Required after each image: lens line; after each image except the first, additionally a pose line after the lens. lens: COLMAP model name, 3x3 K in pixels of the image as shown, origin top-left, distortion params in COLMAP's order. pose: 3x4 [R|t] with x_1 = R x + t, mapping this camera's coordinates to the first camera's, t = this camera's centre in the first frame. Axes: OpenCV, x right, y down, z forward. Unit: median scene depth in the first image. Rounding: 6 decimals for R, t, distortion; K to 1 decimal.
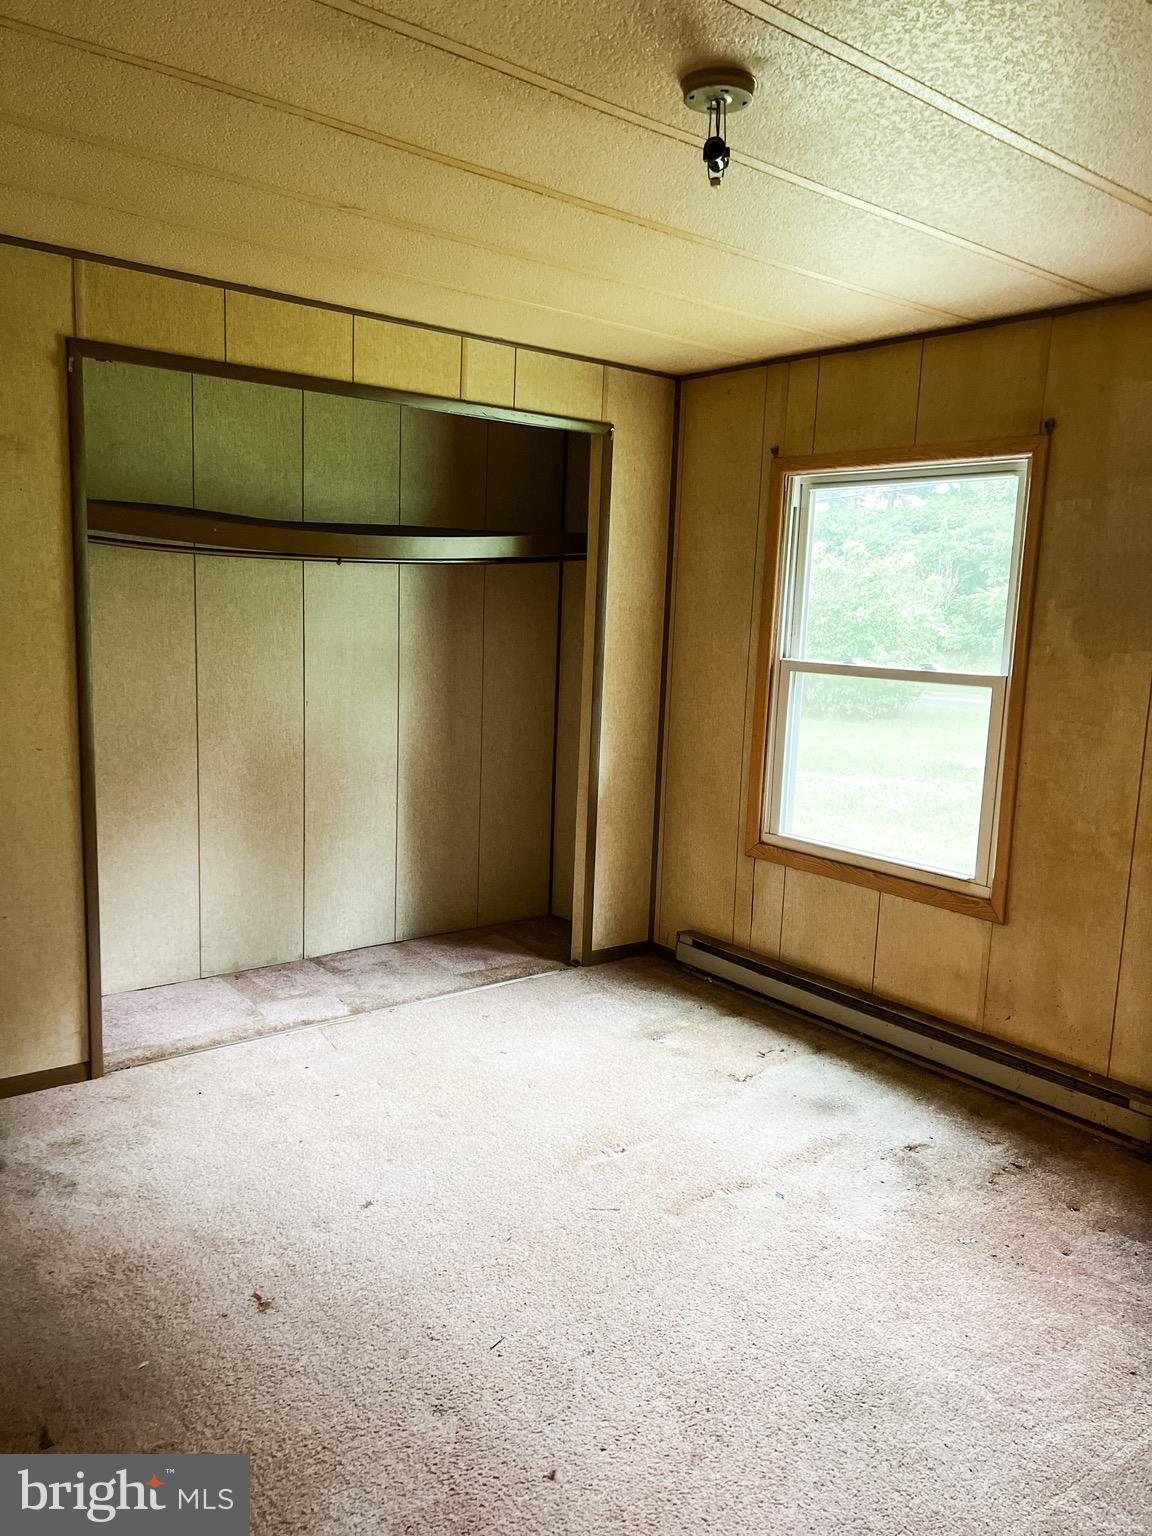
lens RADIAL K [[1173.2, 0, 575.2], [0, 1173.2, 739.6], [0, 0, 1]] dist [0.083328, -0.073265]
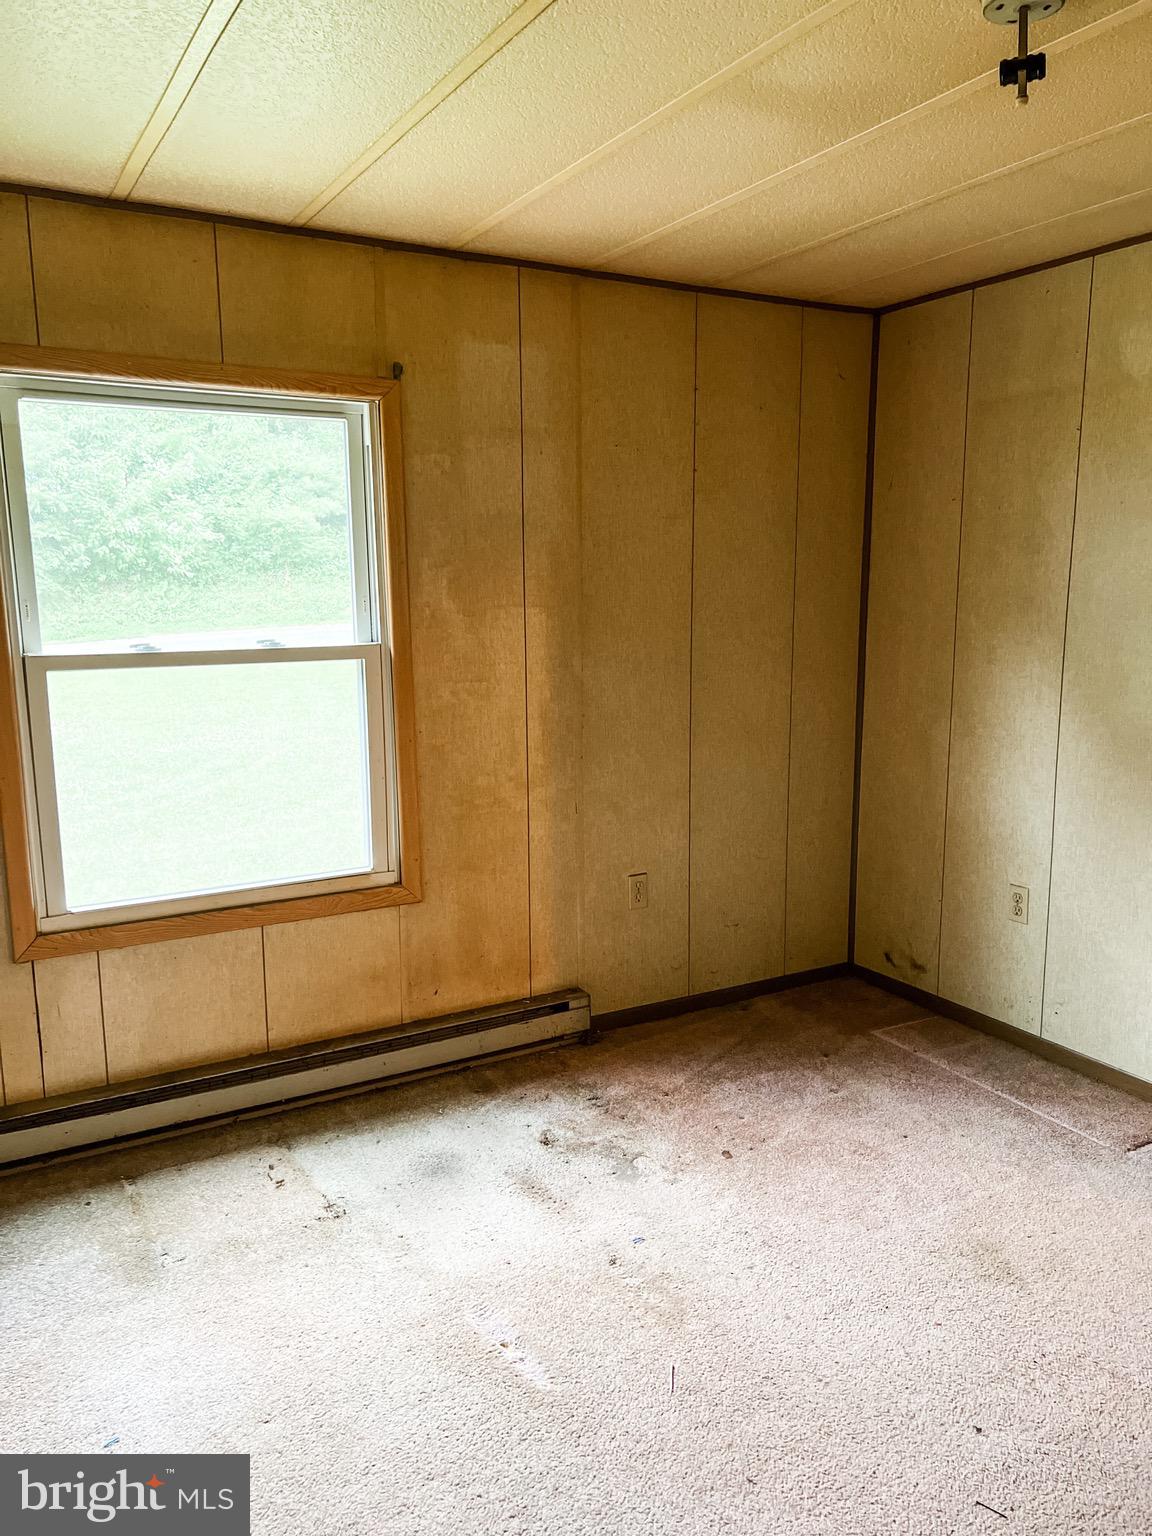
lens RADIAL K [[1164.0, 0, 623.0], [0, 1164.0, 749.0], [0, 0, 1]] dist [0.118393, -0.187694]
pose [[0.146583, -0.191431, 0.970499, -0.503560], [0.123305, 0.976980, 0.174086, -0.108146], [-0.981483, 0.094149, 0.166813, 0.668572]]
